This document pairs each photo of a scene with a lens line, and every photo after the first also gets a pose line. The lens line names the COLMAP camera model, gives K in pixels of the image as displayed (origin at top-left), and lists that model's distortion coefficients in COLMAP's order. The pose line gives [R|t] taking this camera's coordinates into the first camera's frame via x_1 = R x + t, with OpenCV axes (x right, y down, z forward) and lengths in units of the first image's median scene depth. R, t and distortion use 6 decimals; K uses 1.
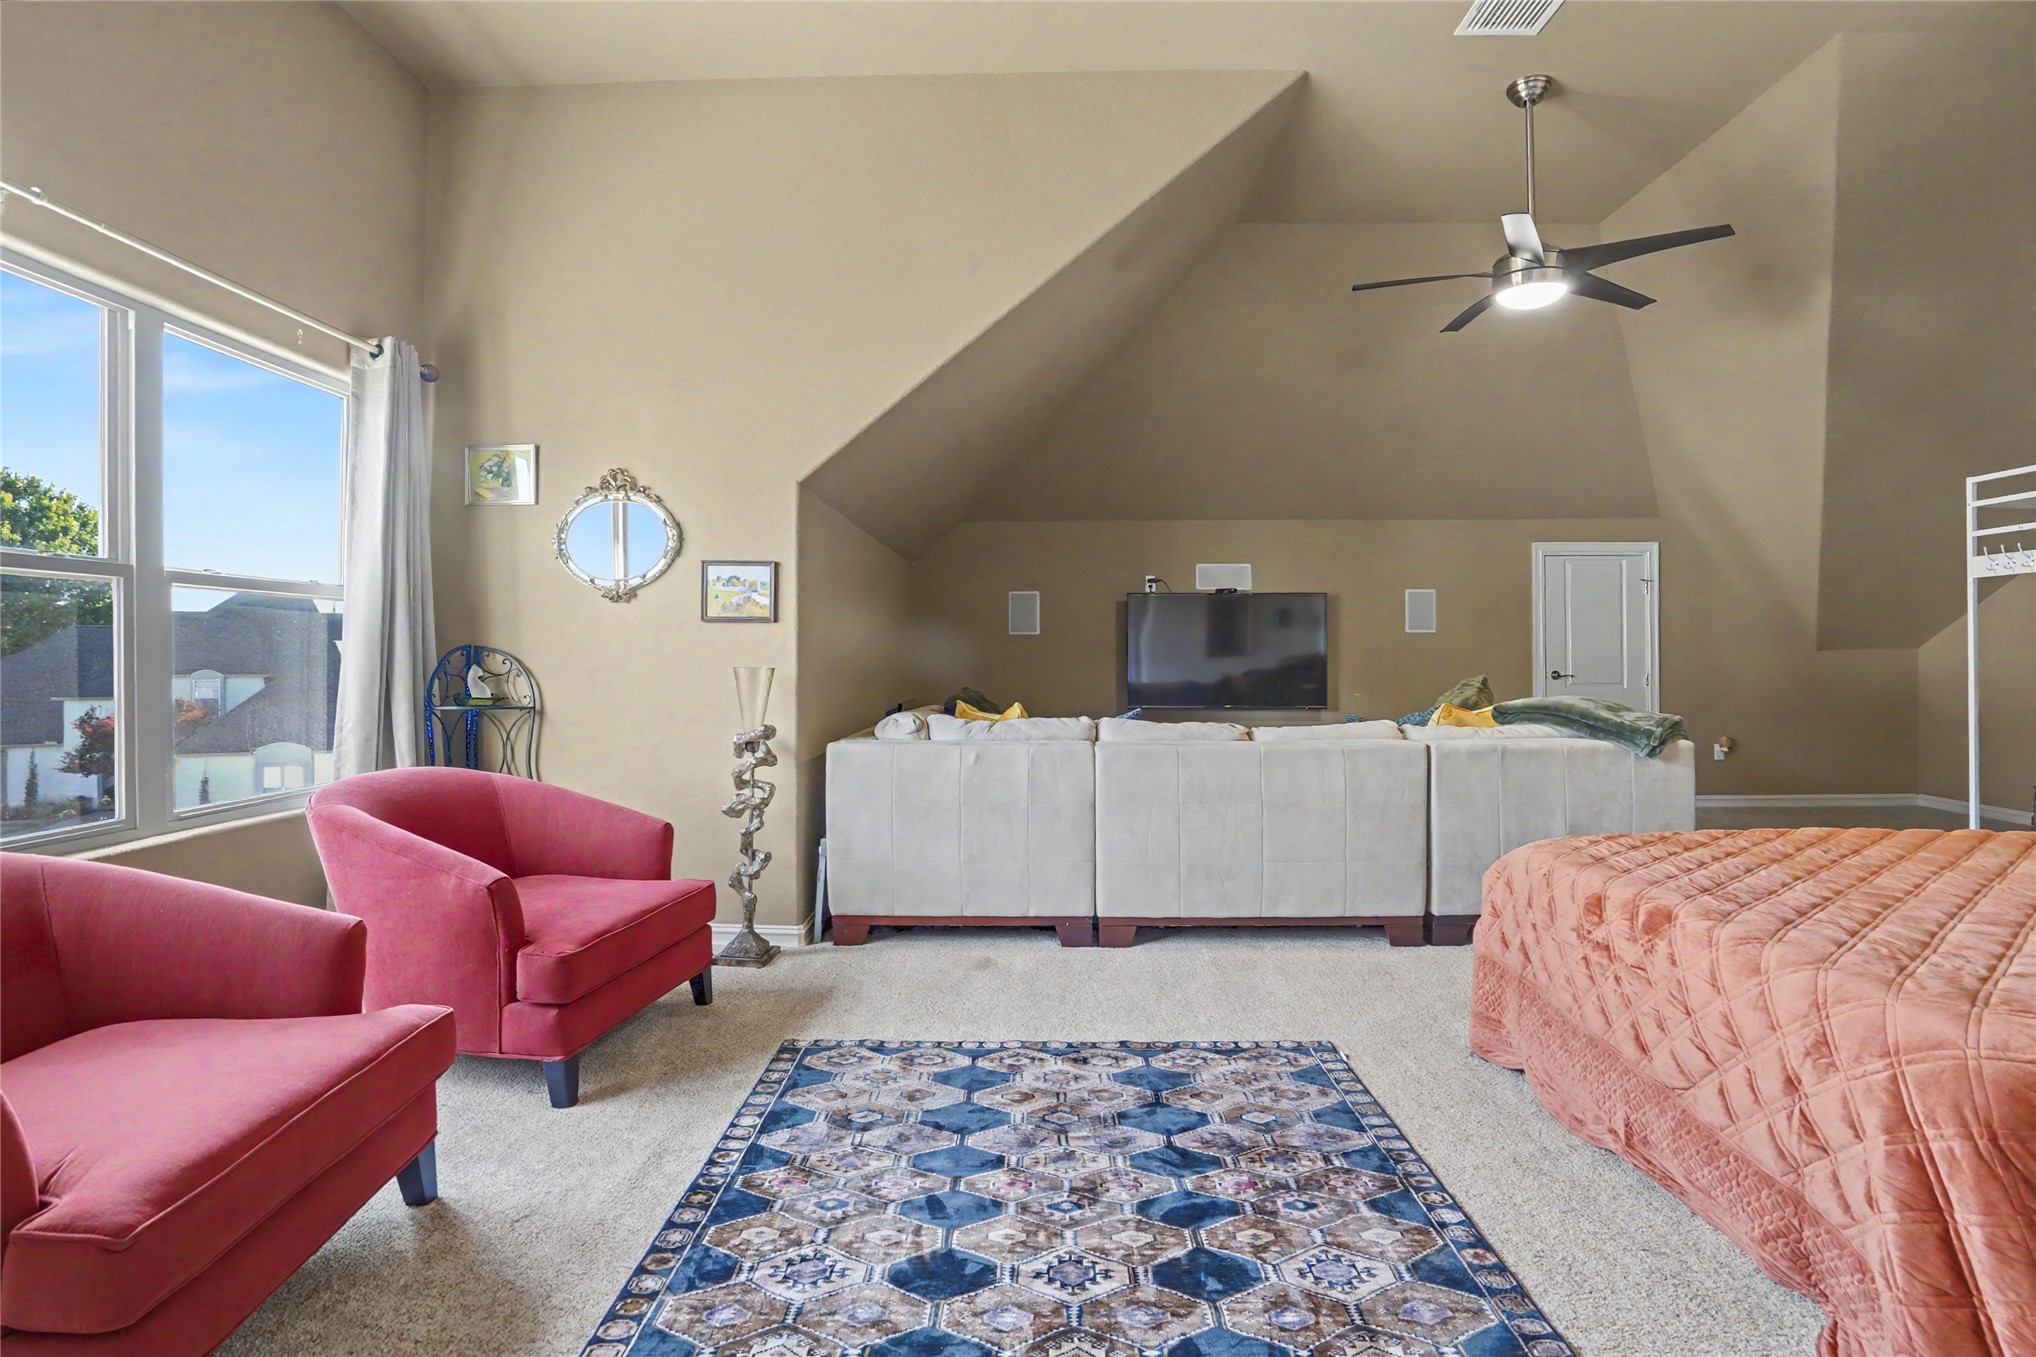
lens RADIAL K [[978.7, 0, 1017.9], [0, 978.7, 663.8], [0, 0, 1]] dist [-0.039685, 0.007535]
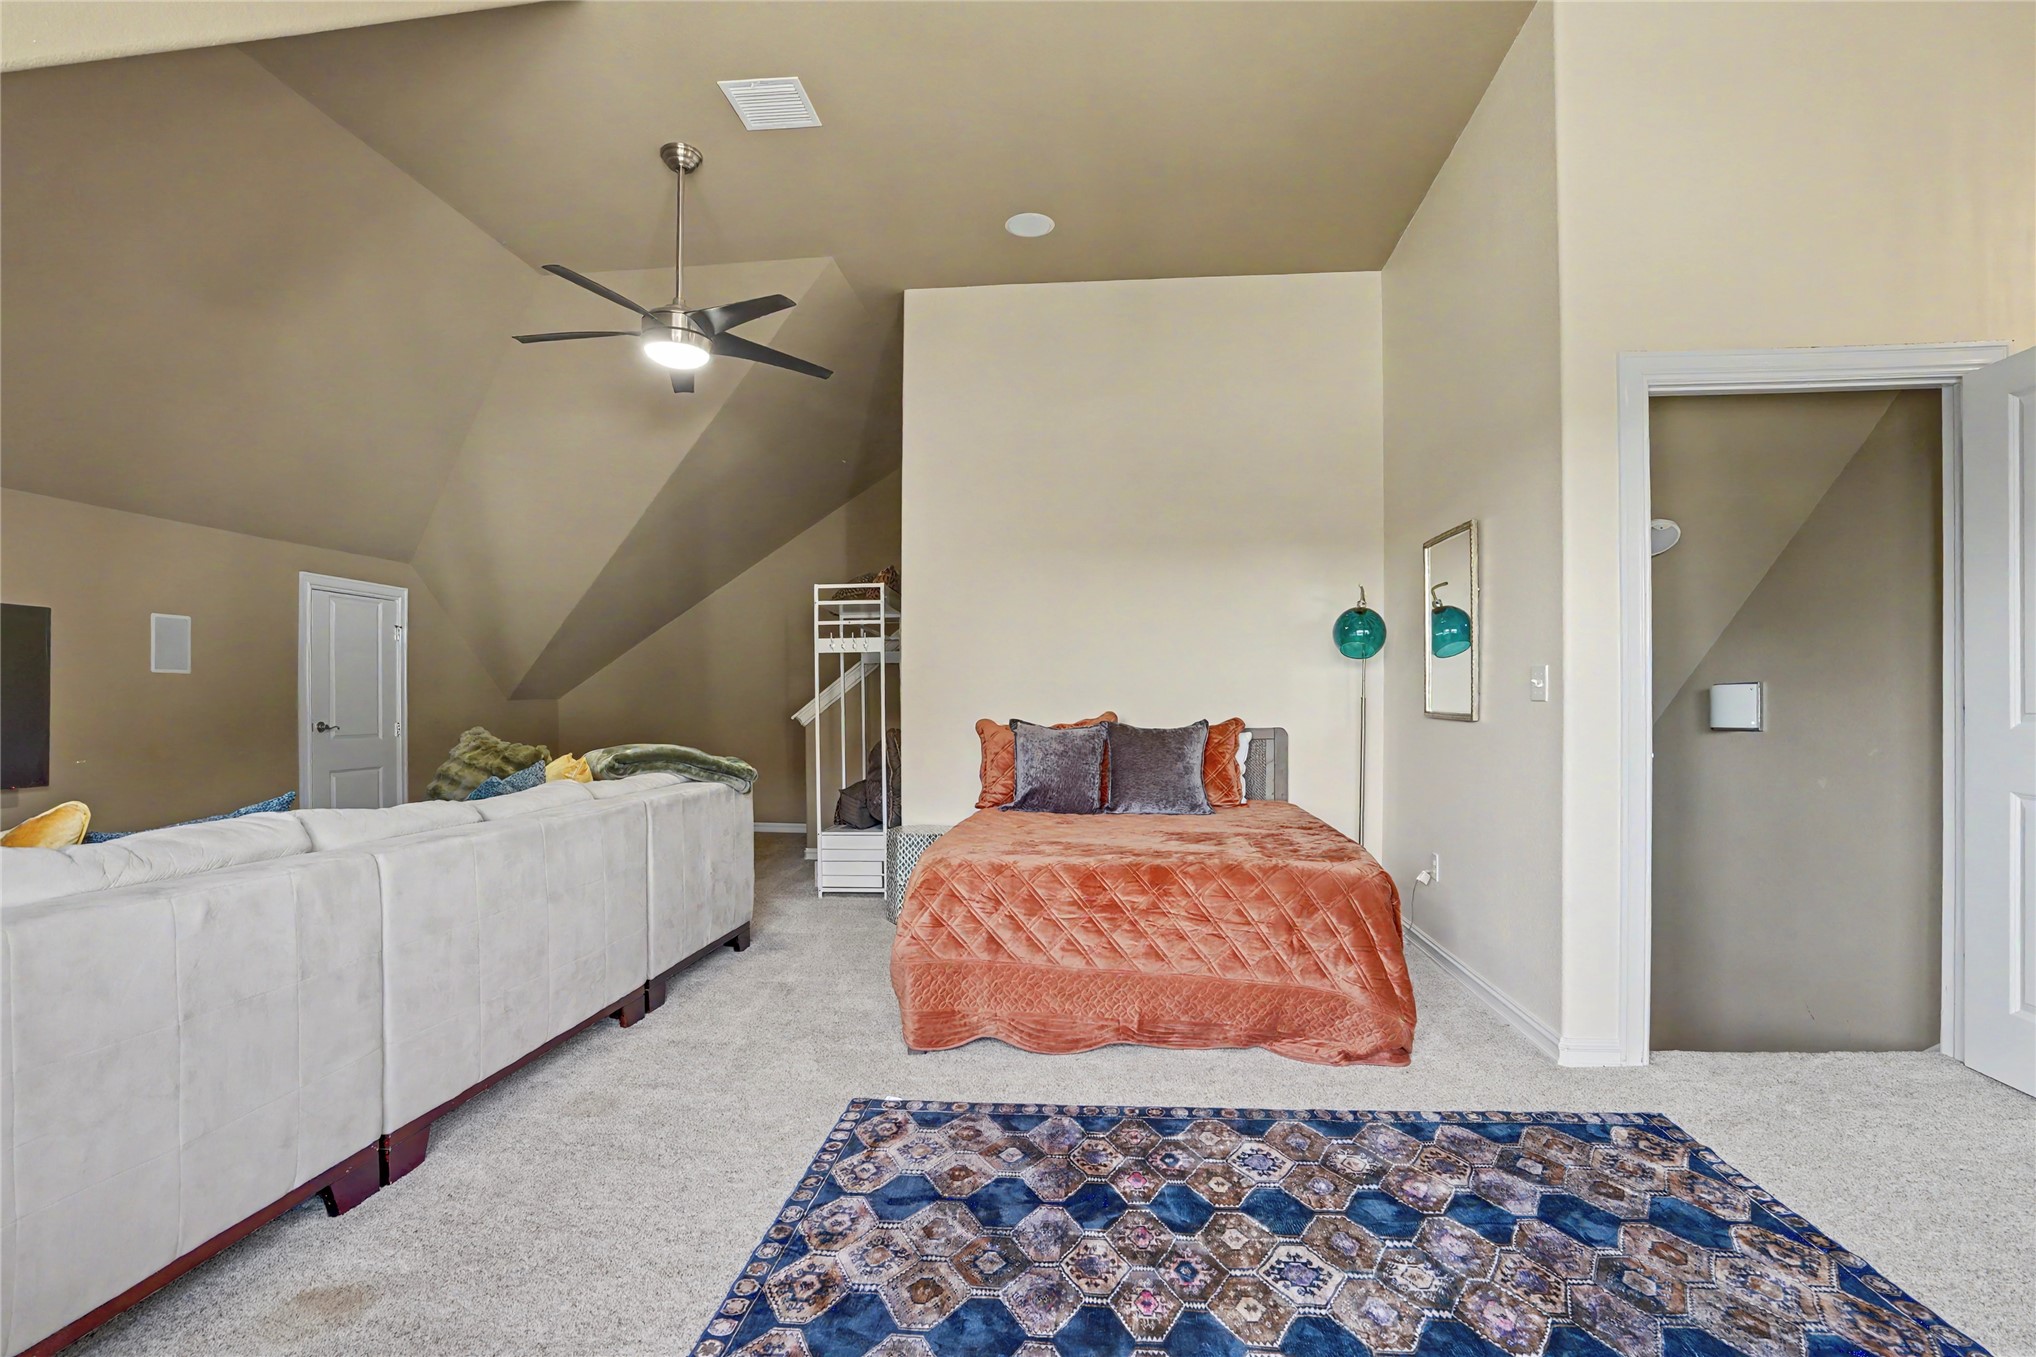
lens RADIAL K [[978.7, 0, 1028.4], [0, 978.7, 707.0], [0, 0, 1]] dist [-0.039685, 0.007535]
pose [[0.072638, 0.001074, 0.997358, -0.649798], [0.005767, 0.999982, -0.001496, -0.003732], [-0.997342, 0.005860, 0.072630, 0.756835]]
